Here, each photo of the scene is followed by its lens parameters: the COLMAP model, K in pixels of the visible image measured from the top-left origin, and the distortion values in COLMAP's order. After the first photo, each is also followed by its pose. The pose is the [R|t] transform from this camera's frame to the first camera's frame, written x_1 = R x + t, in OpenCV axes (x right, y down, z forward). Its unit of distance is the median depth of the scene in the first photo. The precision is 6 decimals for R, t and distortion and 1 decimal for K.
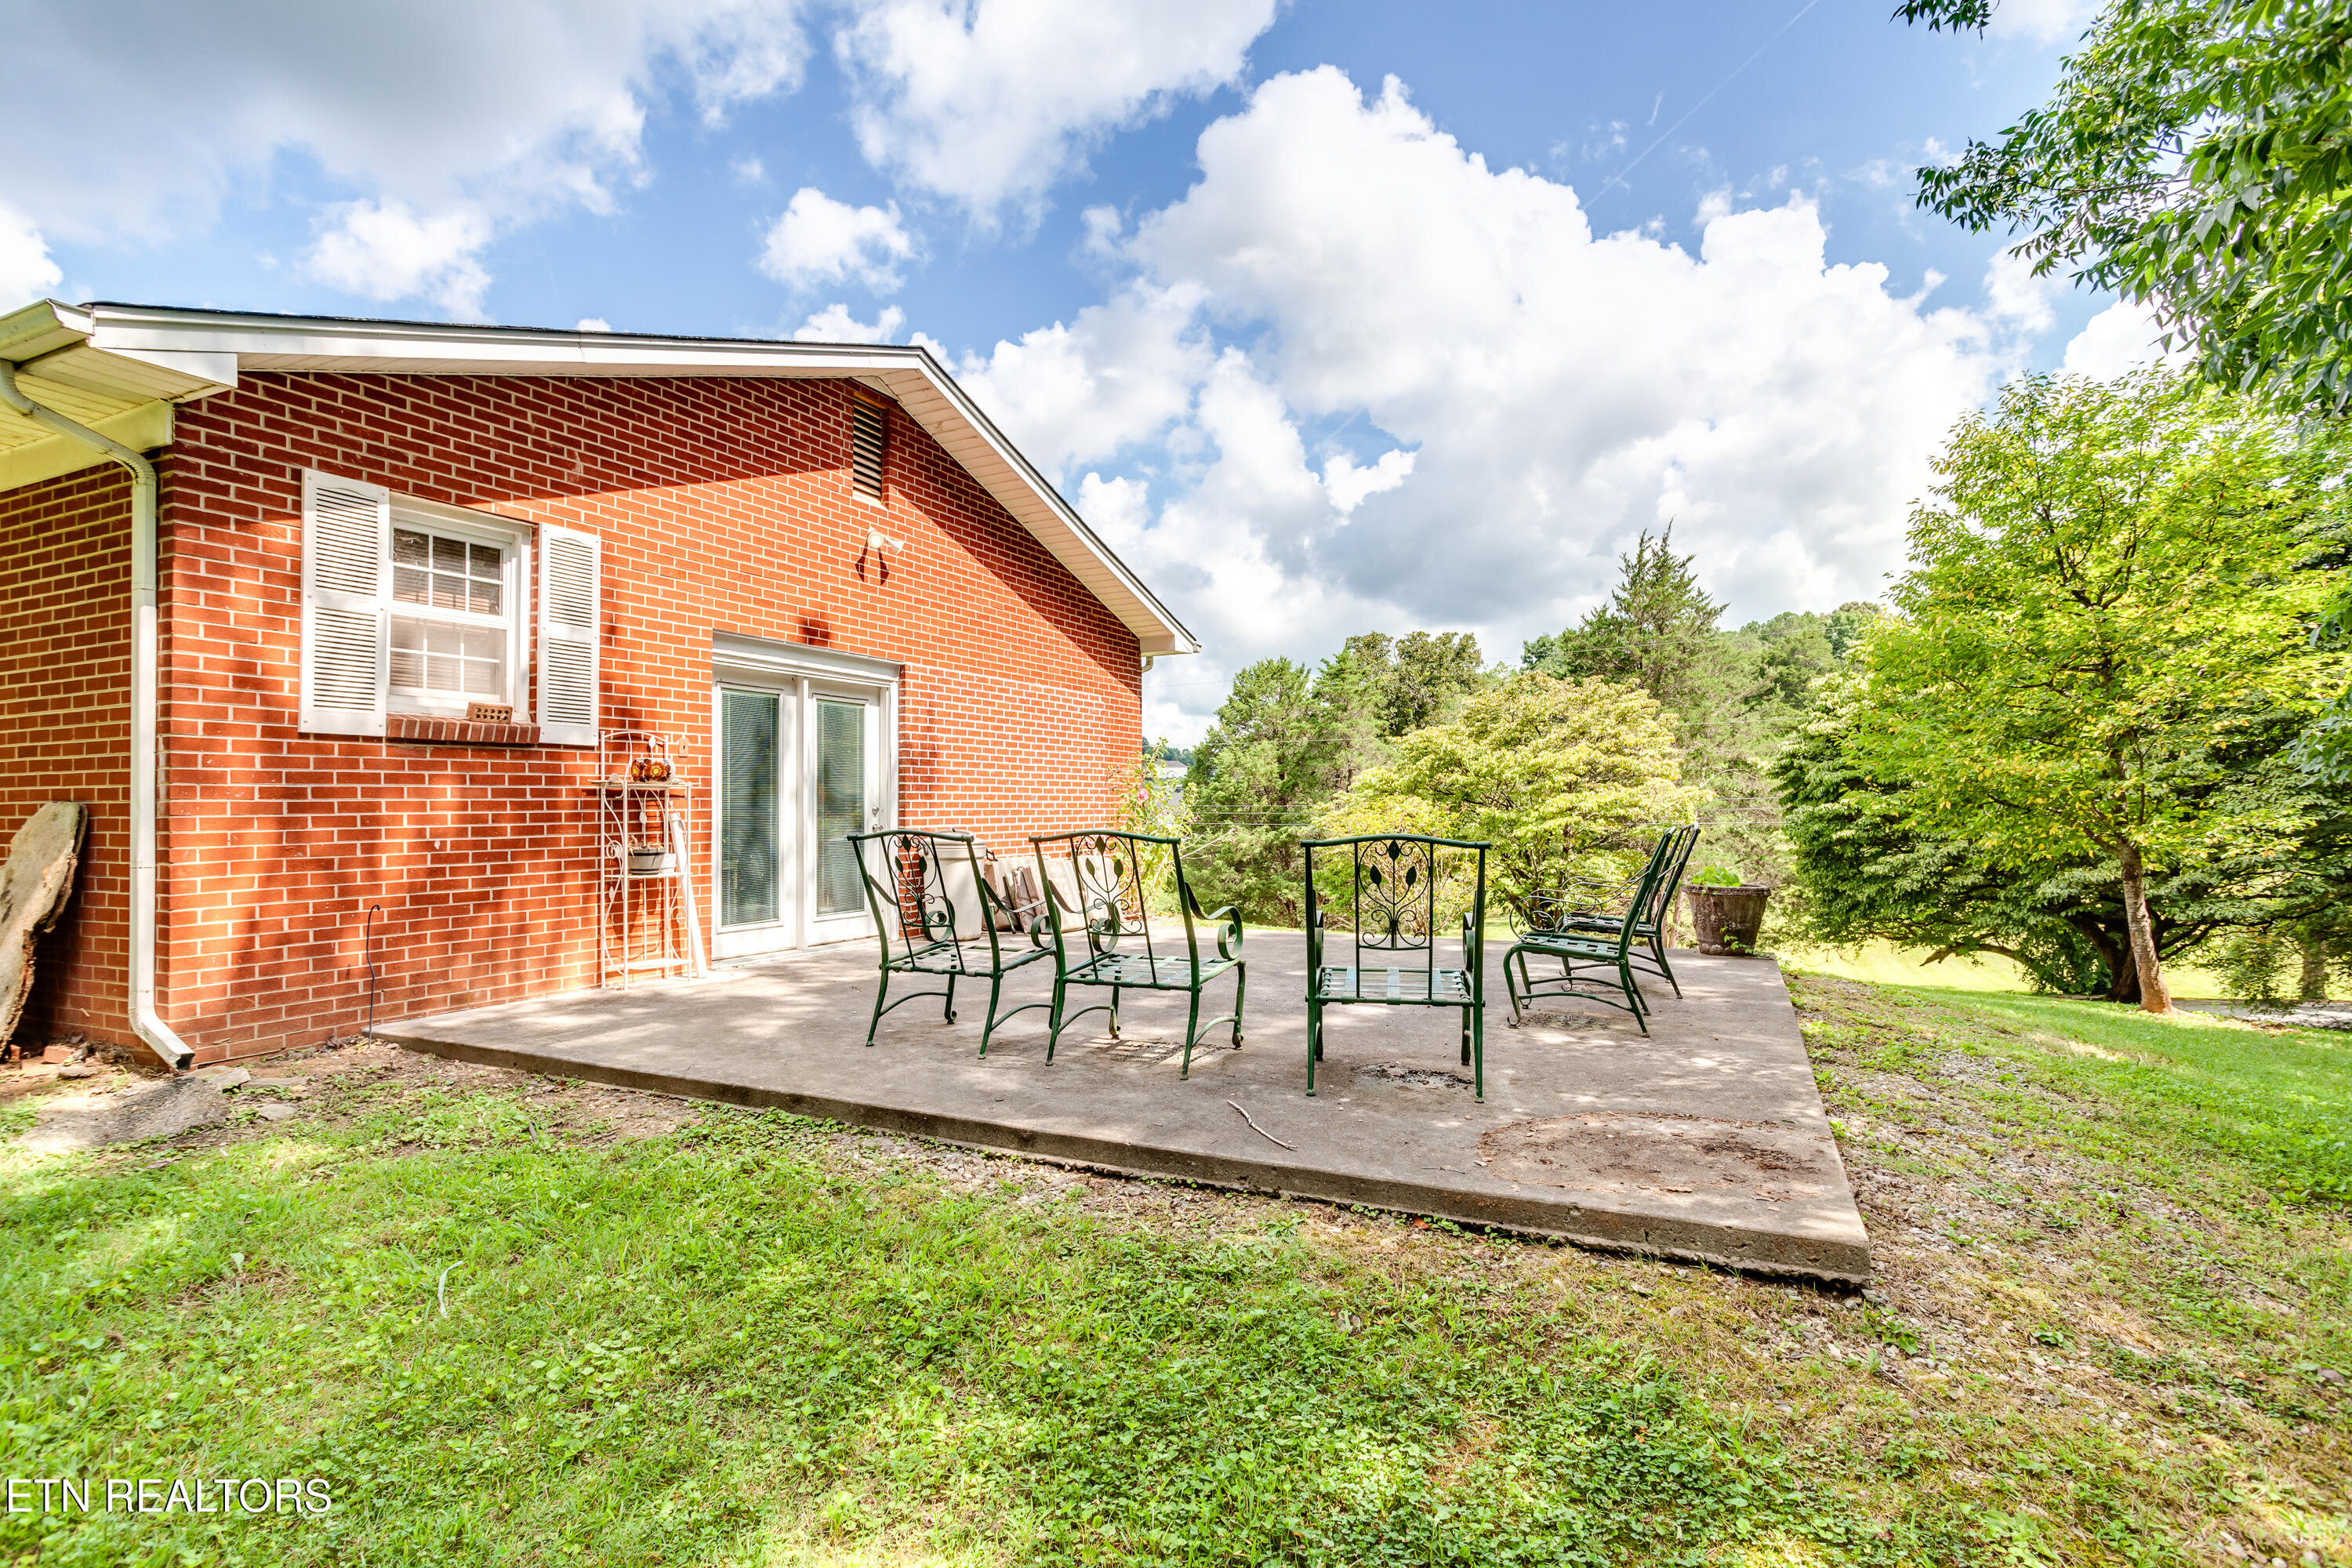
lens RADIAL K [[1143.4, 0, 1176.0], [0, 1143.4, 784.0], [0, 0, 1]] dist [-0.060230, 0.034763]
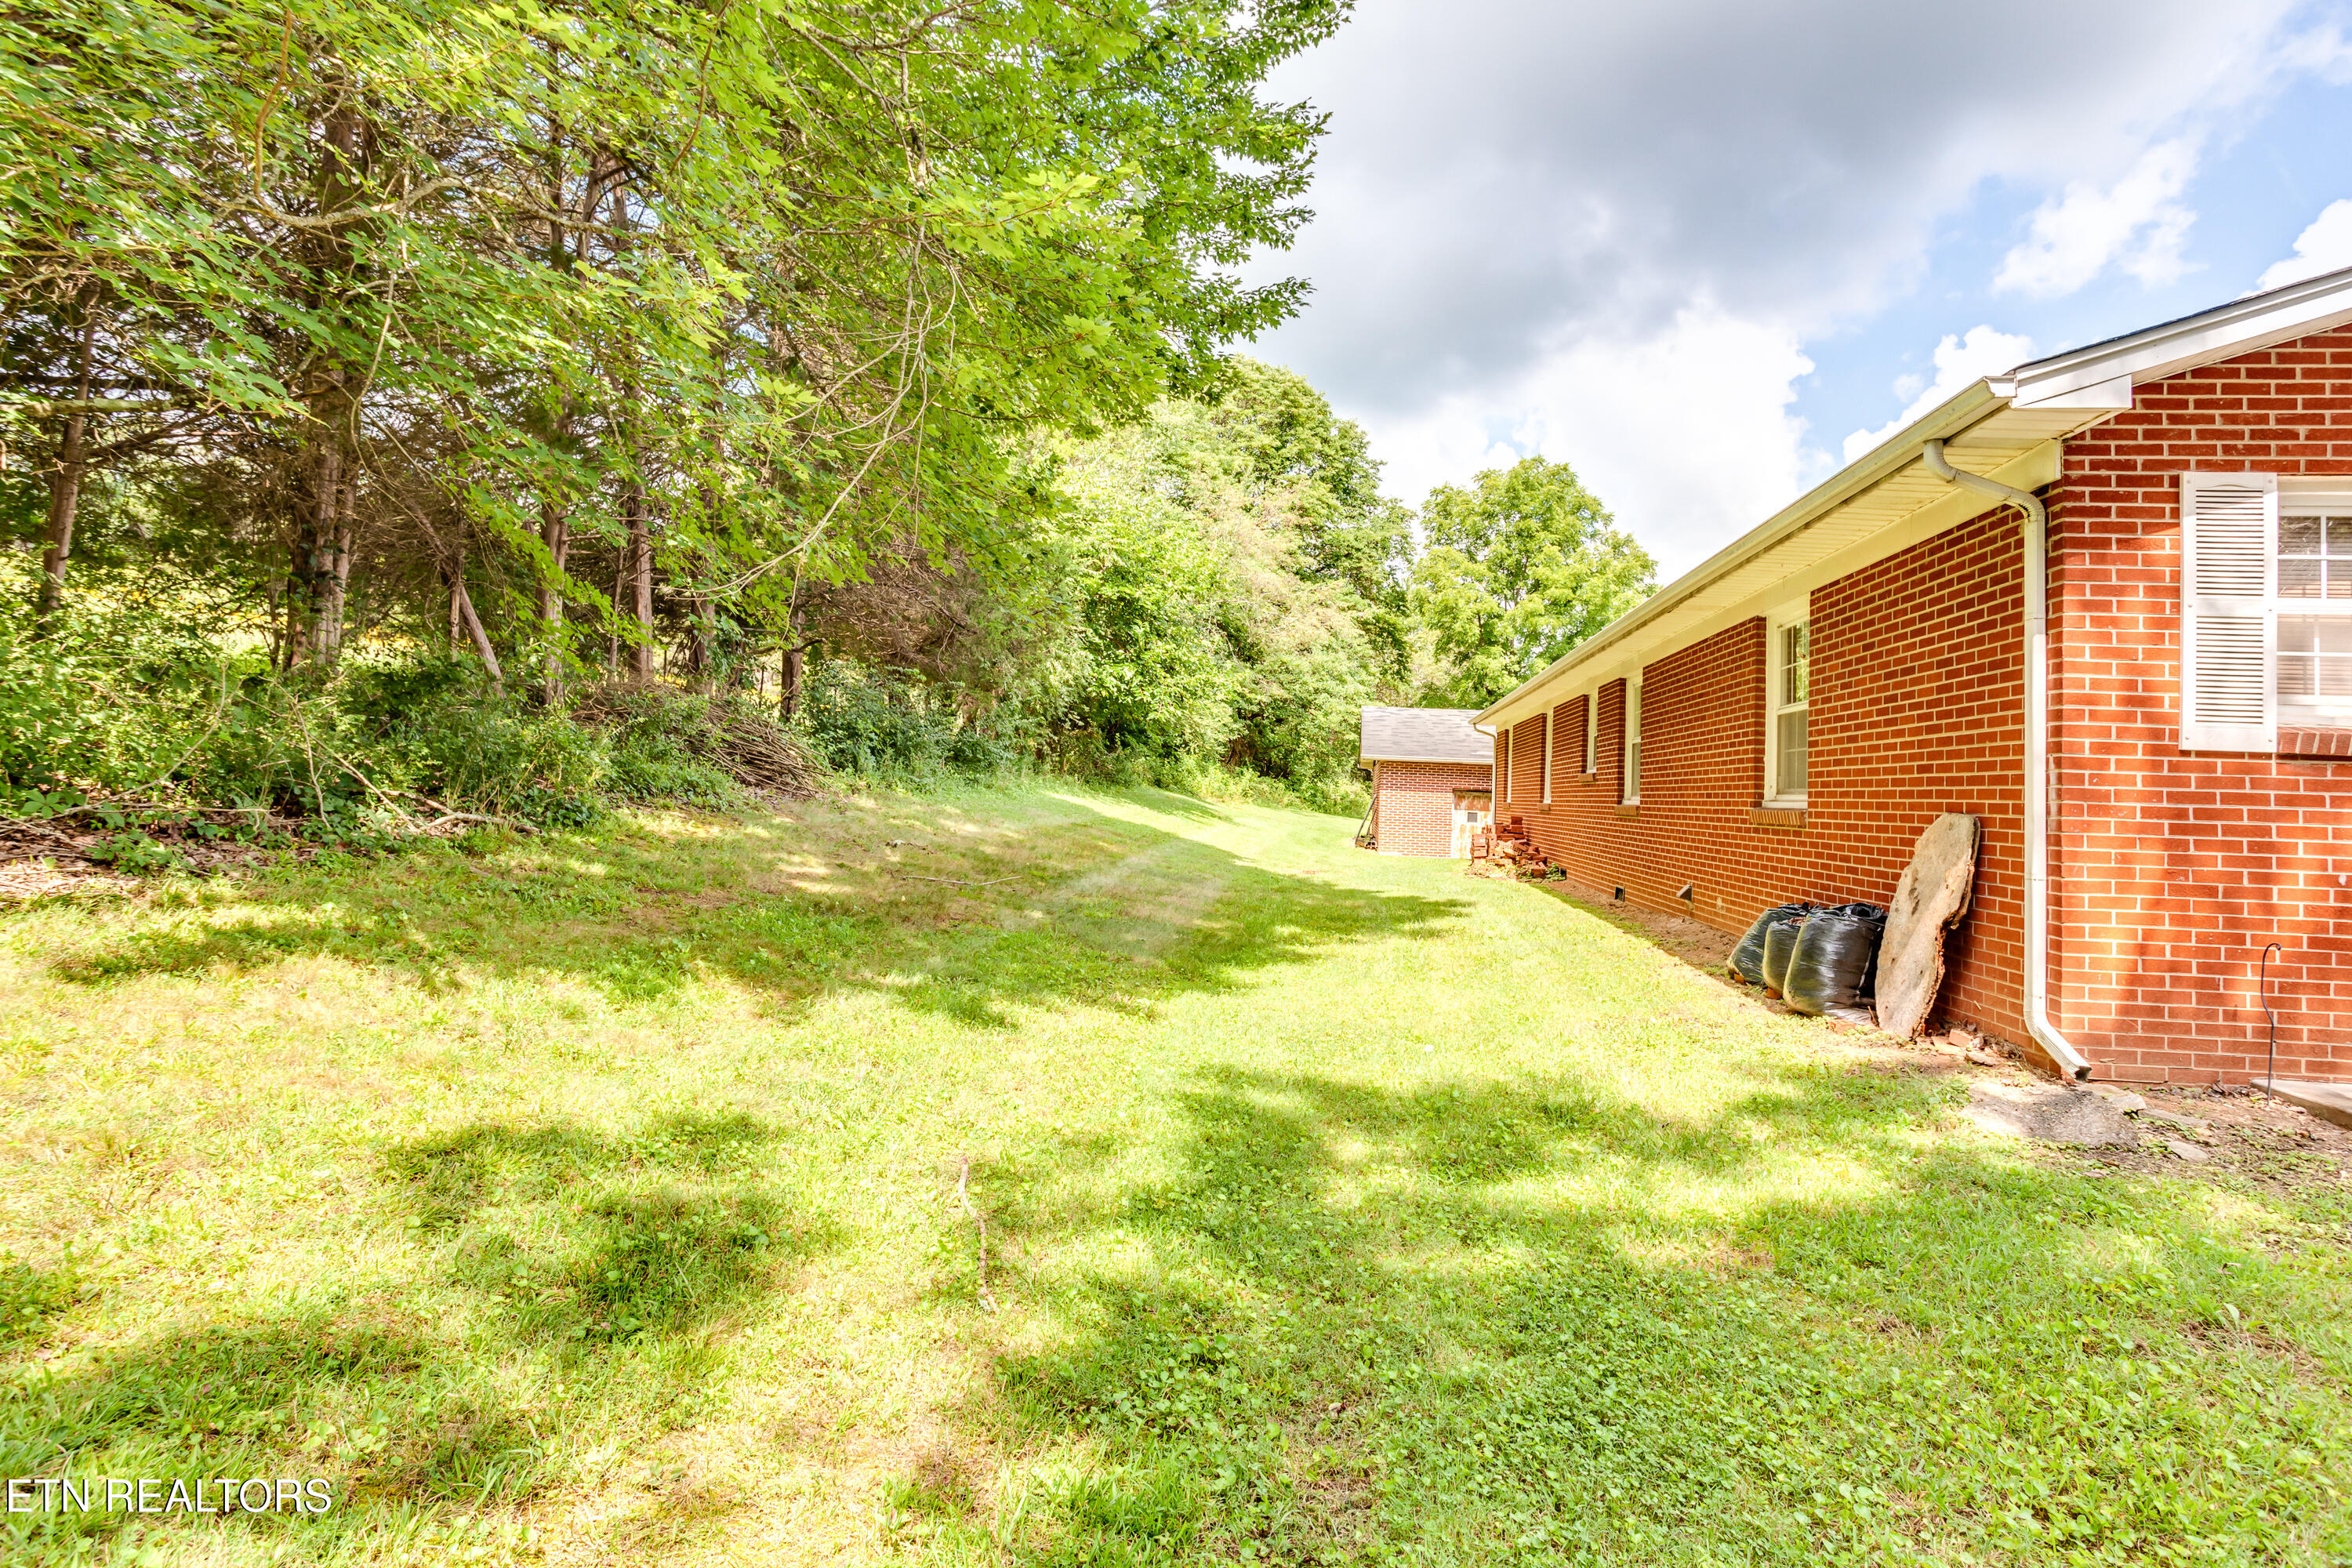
lens RADIAL K [[1190.9, 0, 1179.6], [0, 1190.9, 736.8], [0, 0, 1]] dist [-0.076281, 0.039502]
pose [[0.311496, -0.021067, -0.950014, -0.123864], [-0.021112, 0.999354, -0.029083, -0.011095], [0.950013, 0.029116, 0.310850, -0.115724]]
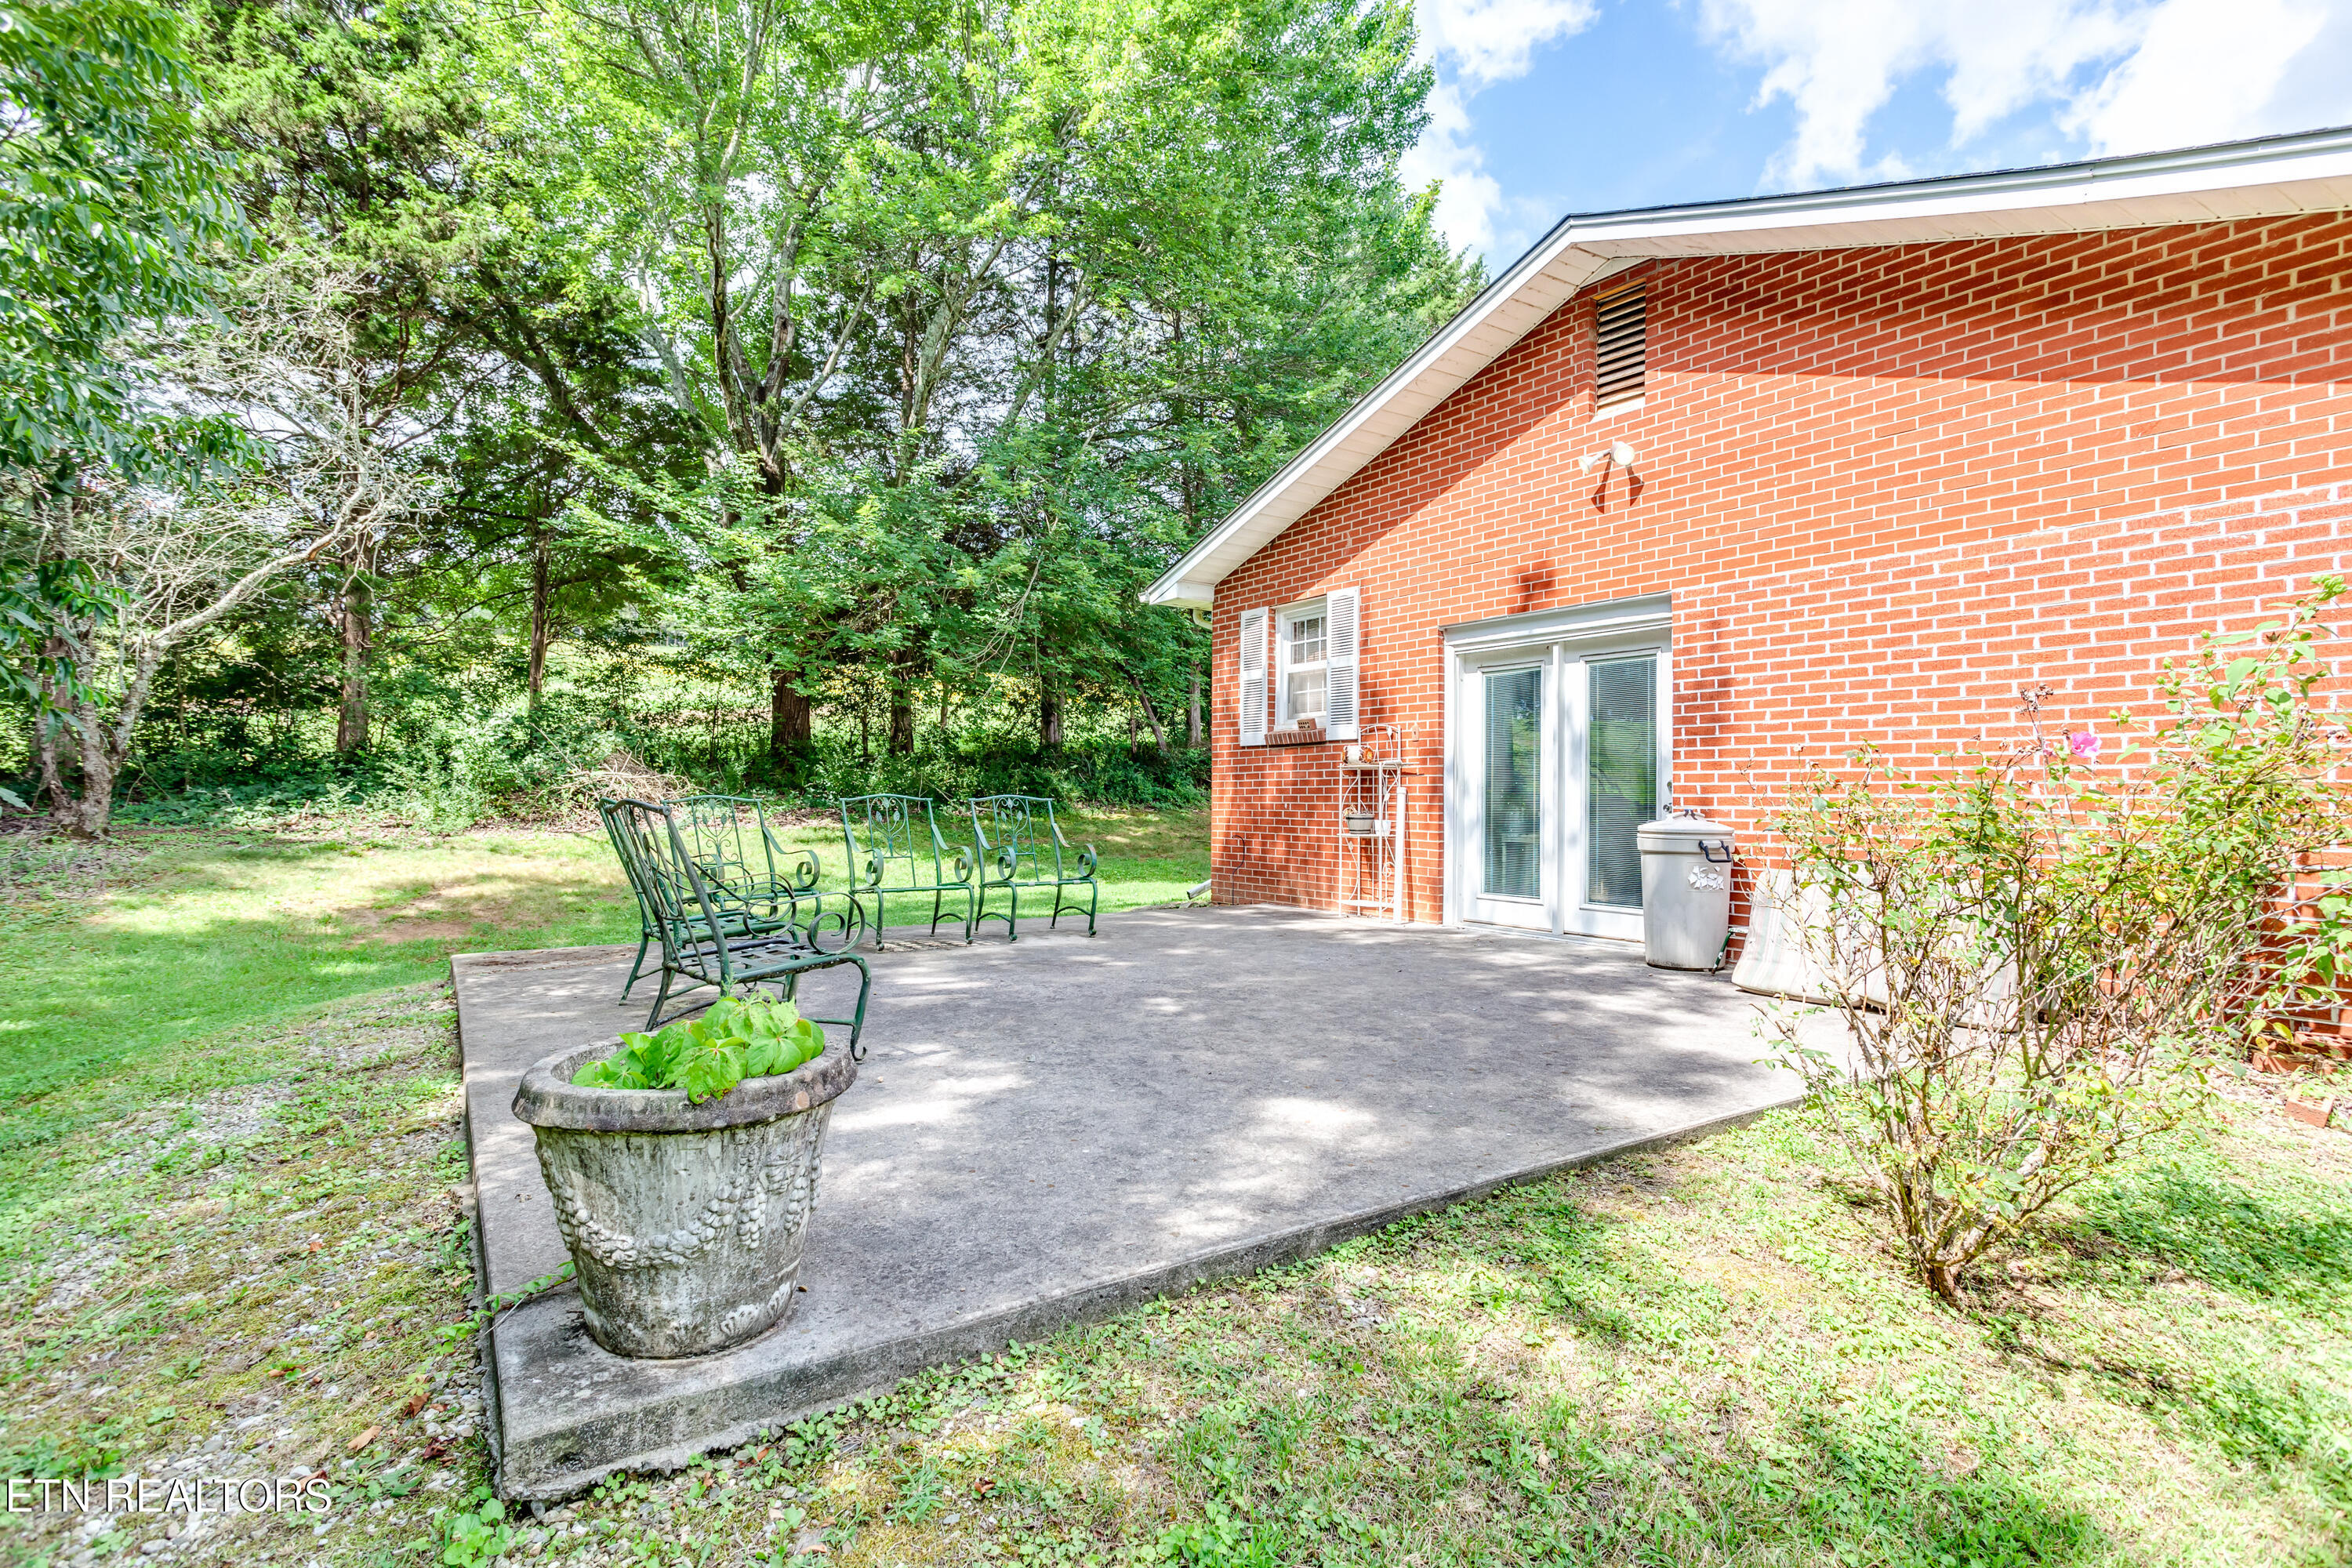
lens RADIAL K [[1175.0, 0, 1167.1], [0, 1175.0, 807.2], [0, 0, 1]] dist [-0.069115, 0.041997]
pose [[-0.524914, 0.002984, -0.851150, 1.072517], [0.008234, 0.999965, -0.001572, 0.065222], [0.851115, -0.007833, -0.524920, 2.011456]]
